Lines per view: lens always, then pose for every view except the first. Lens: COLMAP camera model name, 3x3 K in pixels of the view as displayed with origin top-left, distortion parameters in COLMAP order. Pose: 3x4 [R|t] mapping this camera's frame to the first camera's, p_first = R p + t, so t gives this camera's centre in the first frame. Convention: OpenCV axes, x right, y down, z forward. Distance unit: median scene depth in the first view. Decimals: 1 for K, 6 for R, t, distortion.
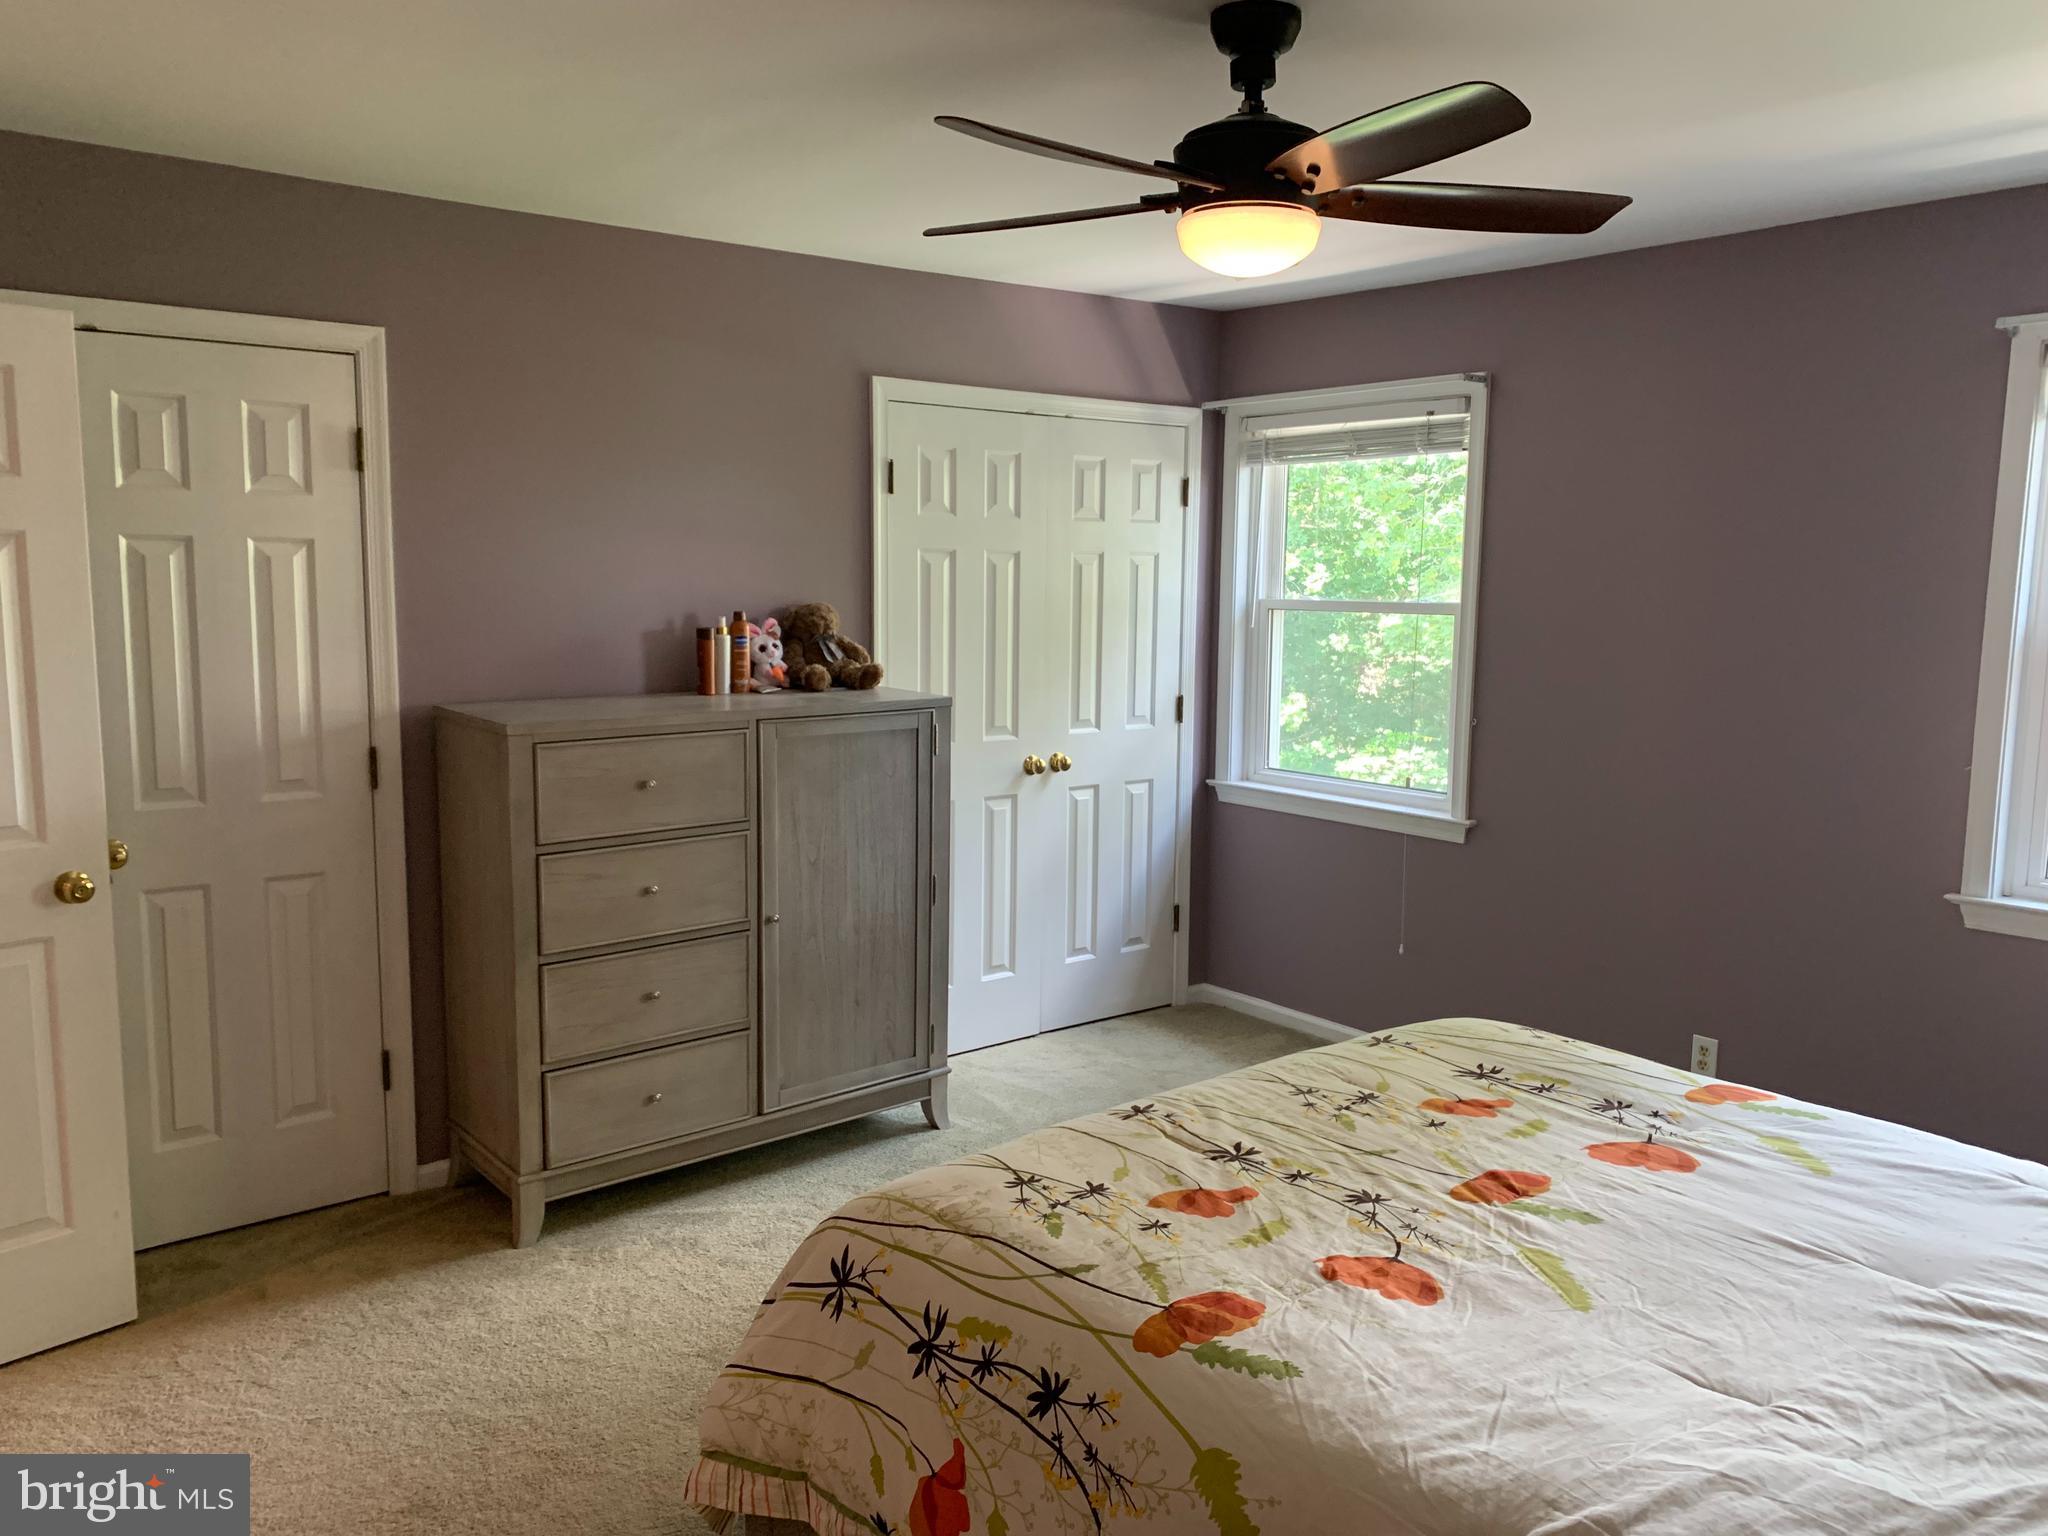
lens RADIAL K [[1580.7, 0, 1024.0], [0, 1580.7, 768.0], [0, 0, 1]] dist [-0.002435, -0.007821]
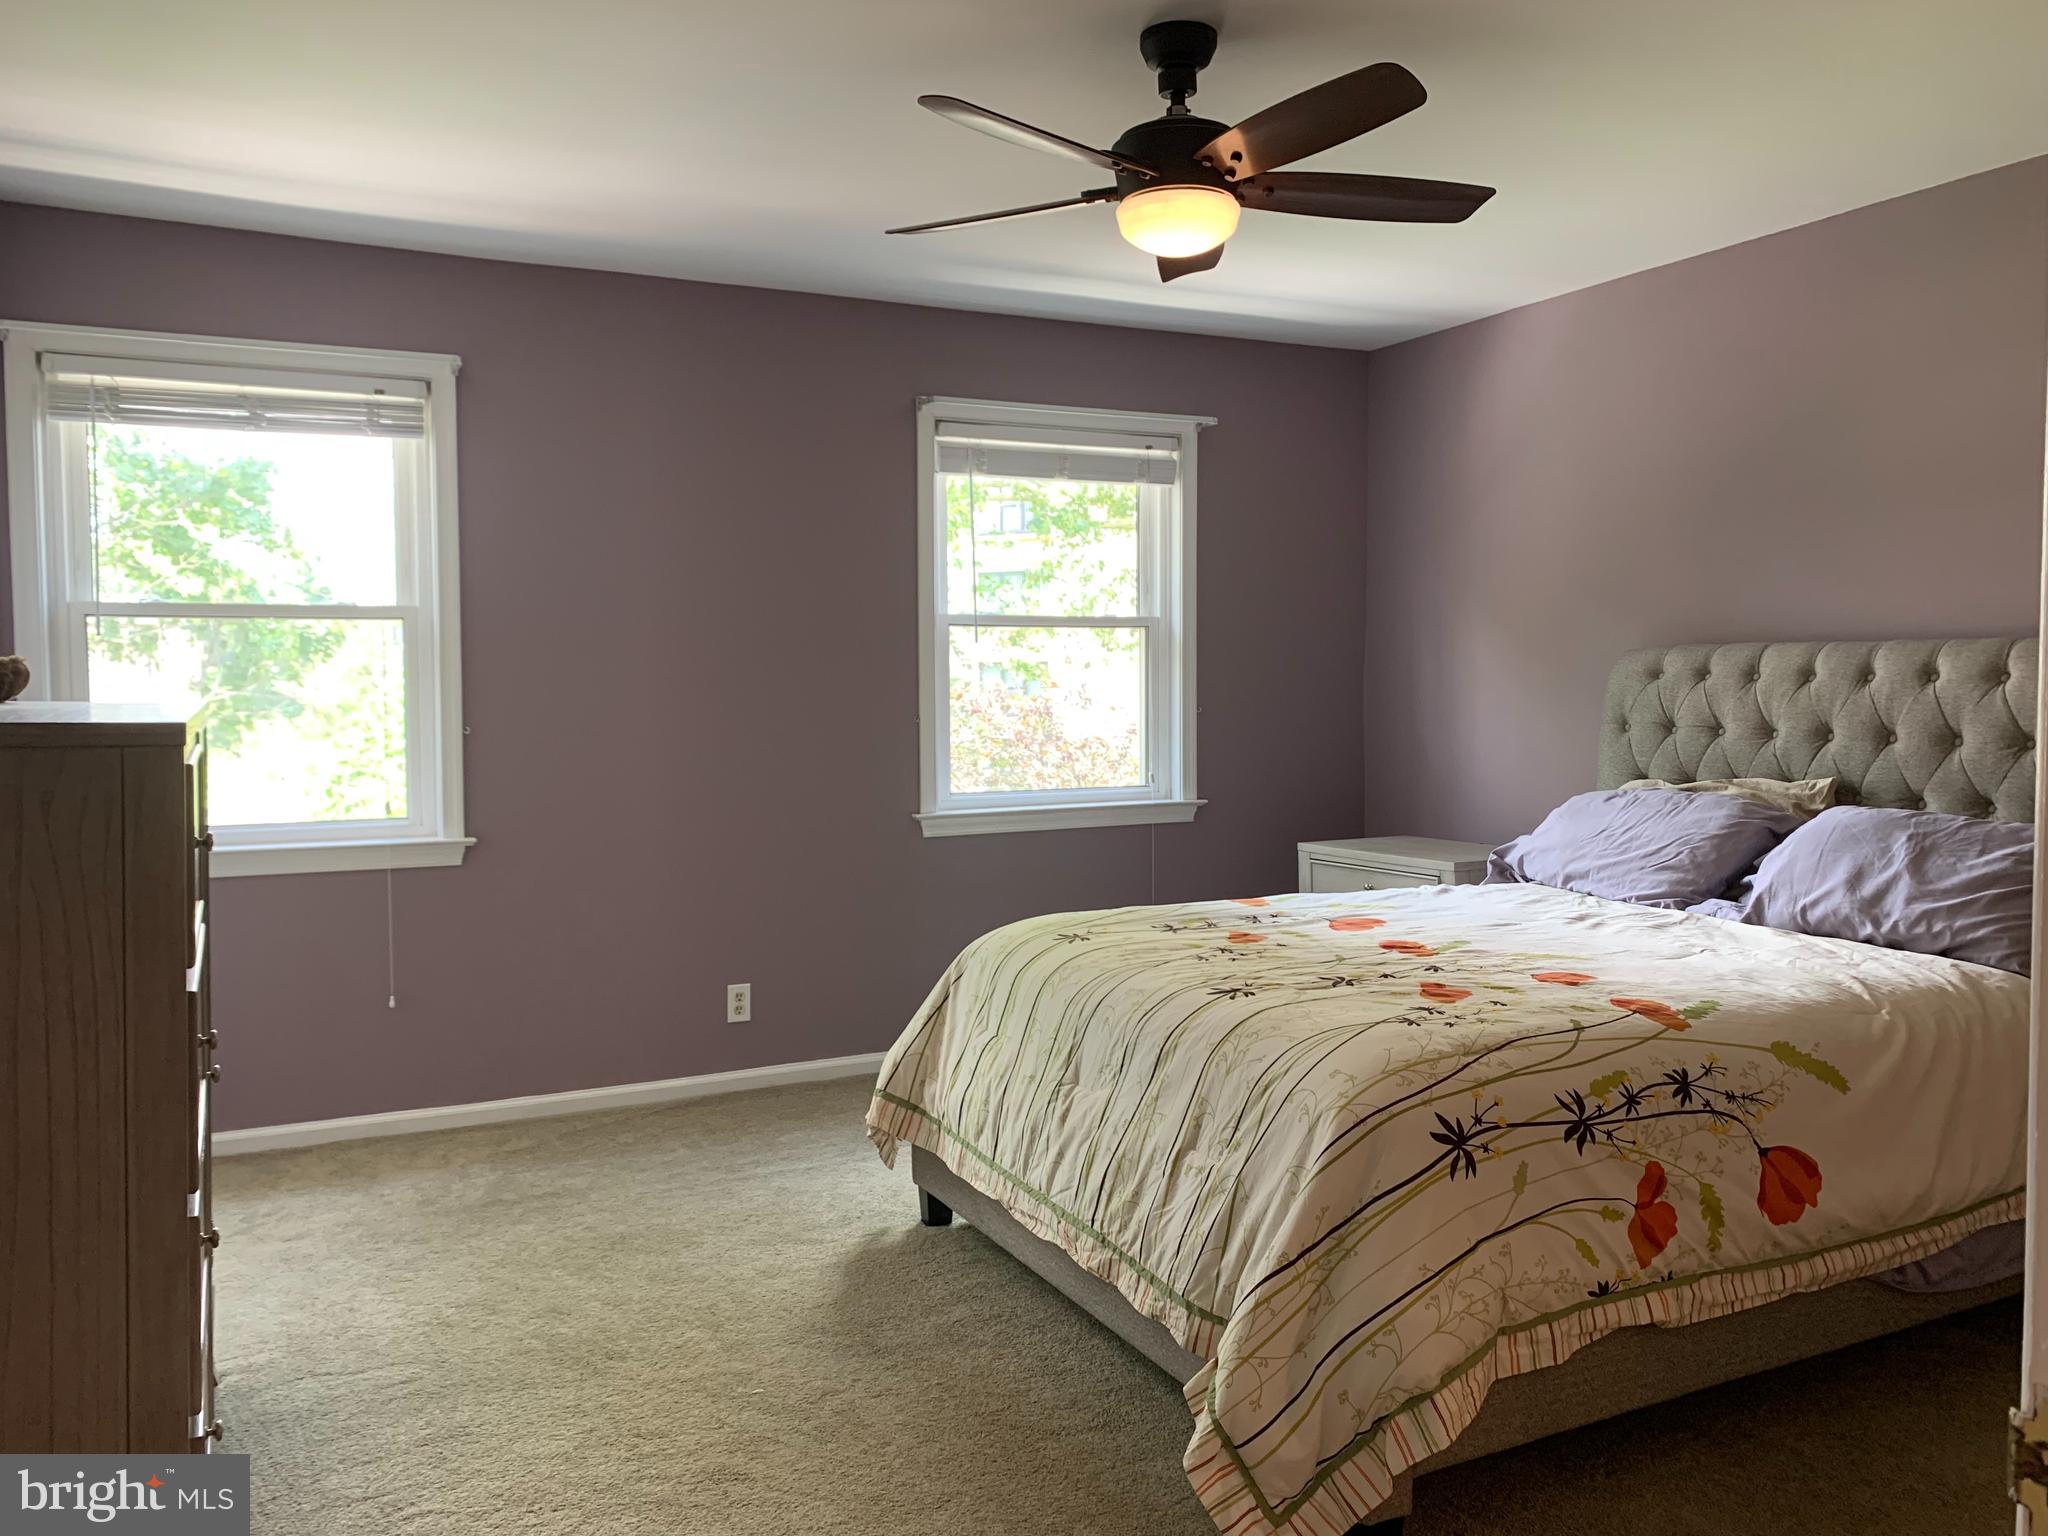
lens RADIAL K [[1589.8, 0, 1025.2], [0, 1589.8, 754.9], [0, 0, 1]] dist [0.029162, -0.000888]
pose [[0.217337, -0.061439, 0.974161, -1.070871], [0.134695, 0.990357, 0.032409, -0.002528], [-0.966758, 0.124171, 0.223517, 0.904943]]
